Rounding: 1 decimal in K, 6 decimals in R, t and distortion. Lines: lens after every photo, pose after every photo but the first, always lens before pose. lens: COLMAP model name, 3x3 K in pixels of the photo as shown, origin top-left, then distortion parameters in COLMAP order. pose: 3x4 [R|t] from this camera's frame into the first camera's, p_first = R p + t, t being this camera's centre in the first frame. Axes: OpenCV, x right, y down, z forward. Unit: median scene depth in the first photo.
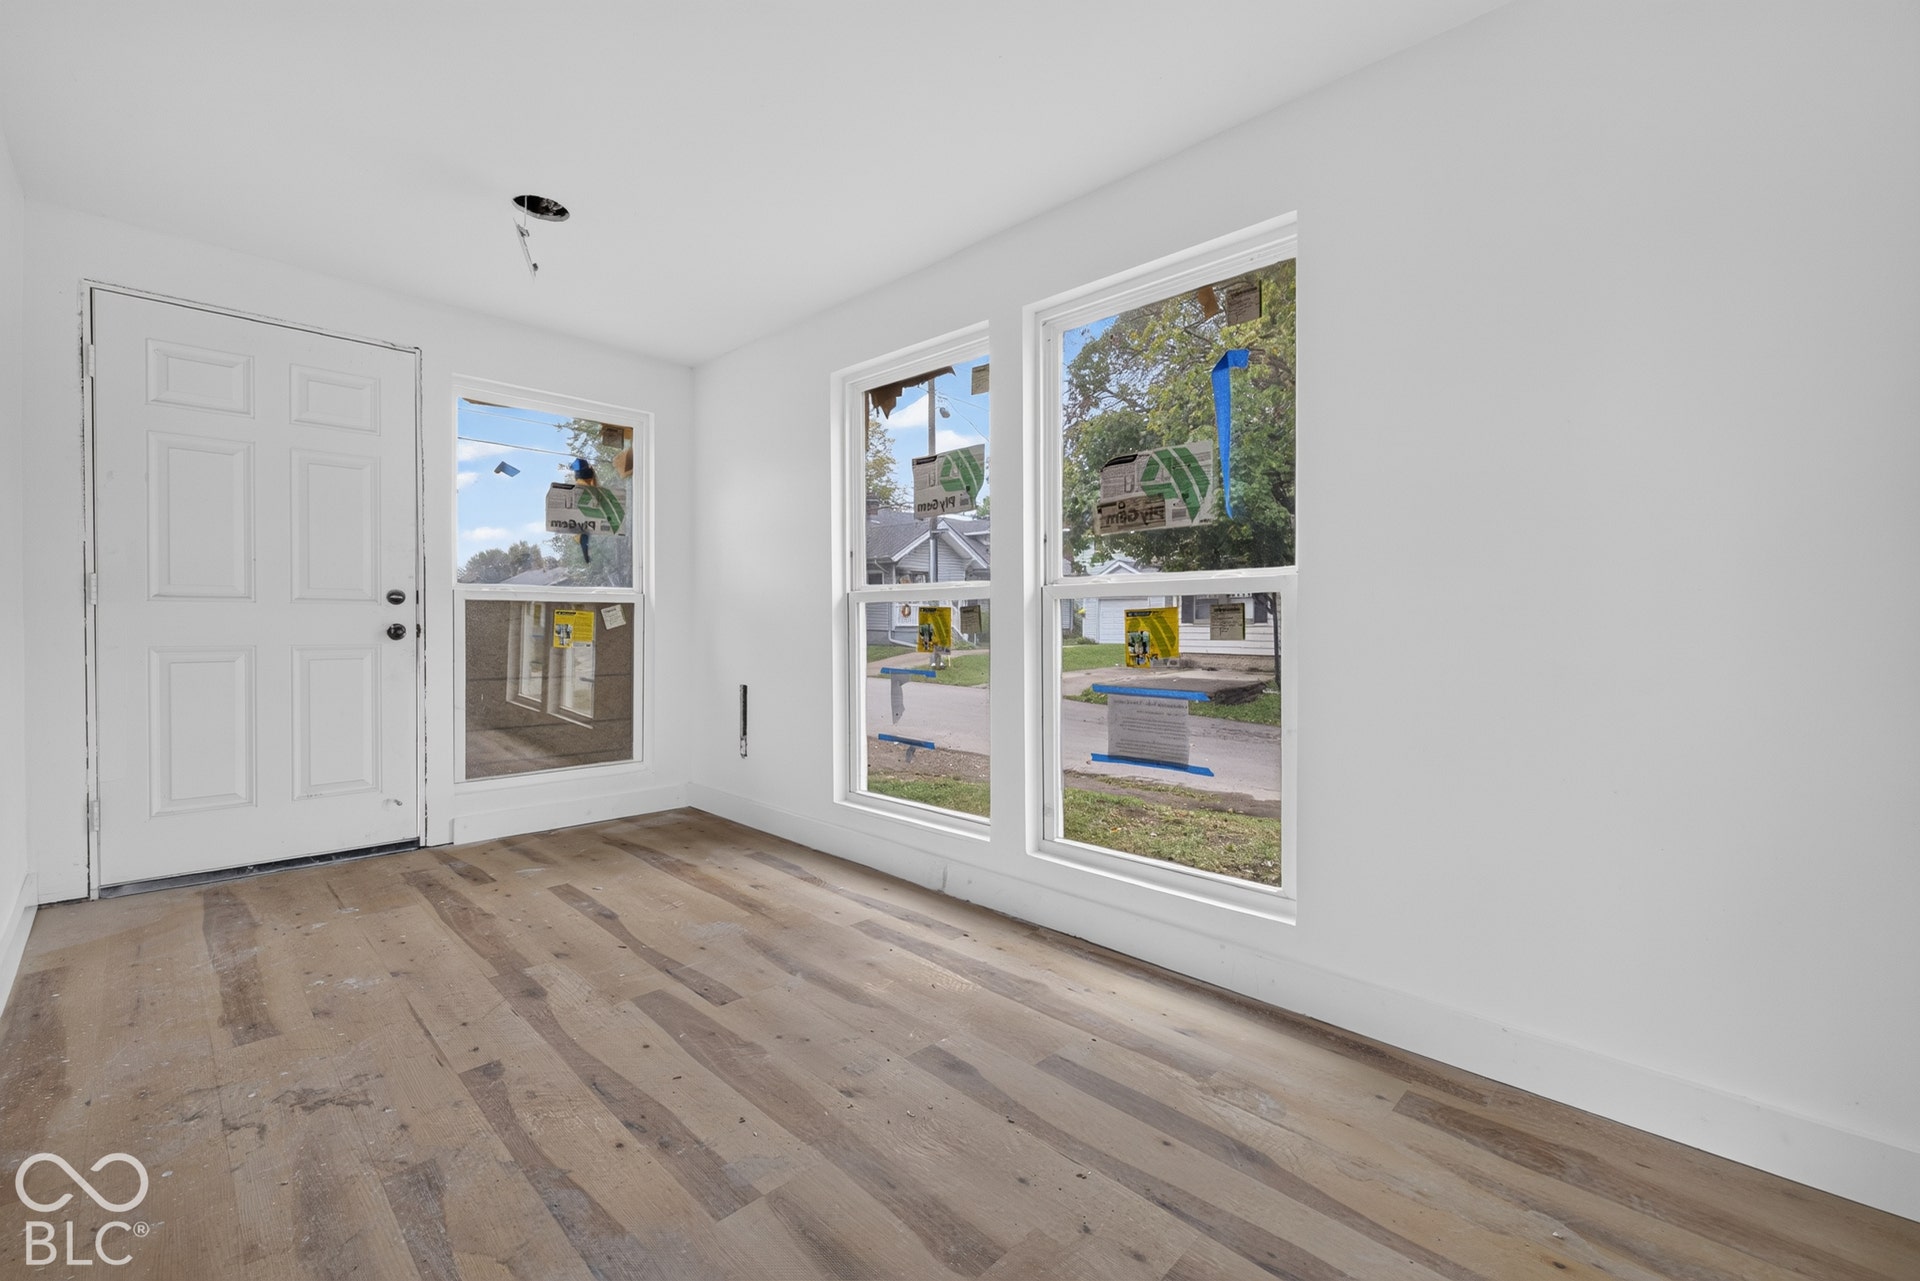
lens RADIAL K [[801.0, 0, 959.8], [0, 801.0, 638.8], [0, 0, 1]] dist [0.008114, -0.003203]
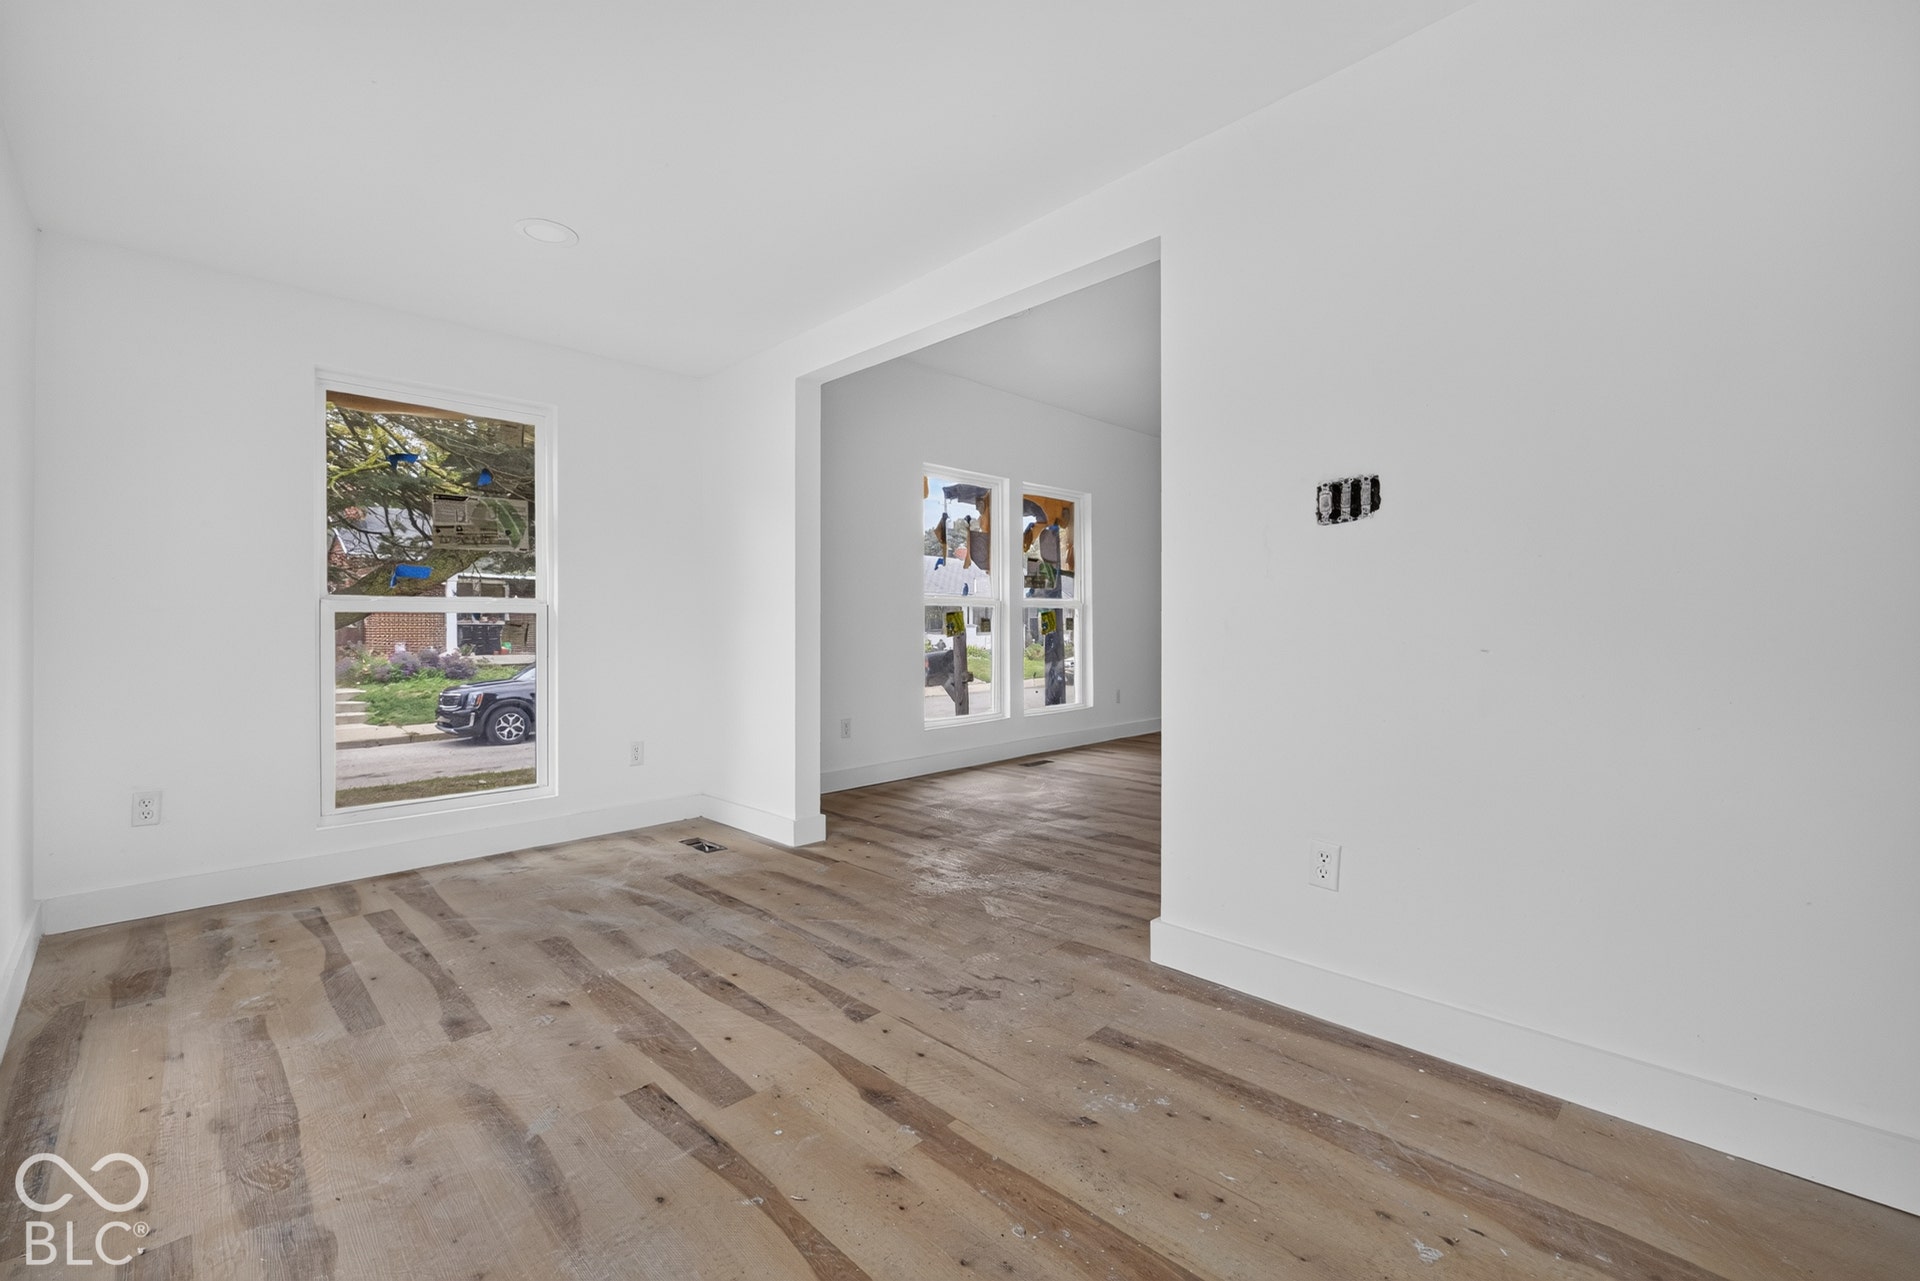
lens RADIAL K [[801.0, 0, 957.0], [0, 801.0, 631.3], [0, 0, 1]] dist [0.008114, -0.003203]
pose [[-0.999890, -0.000032, 0.014839, -0.734328], [0.000407, 0.999561, 0.029631, -0.056095], [-0.014833, 0.029634, -0.999451, 2.113263]]
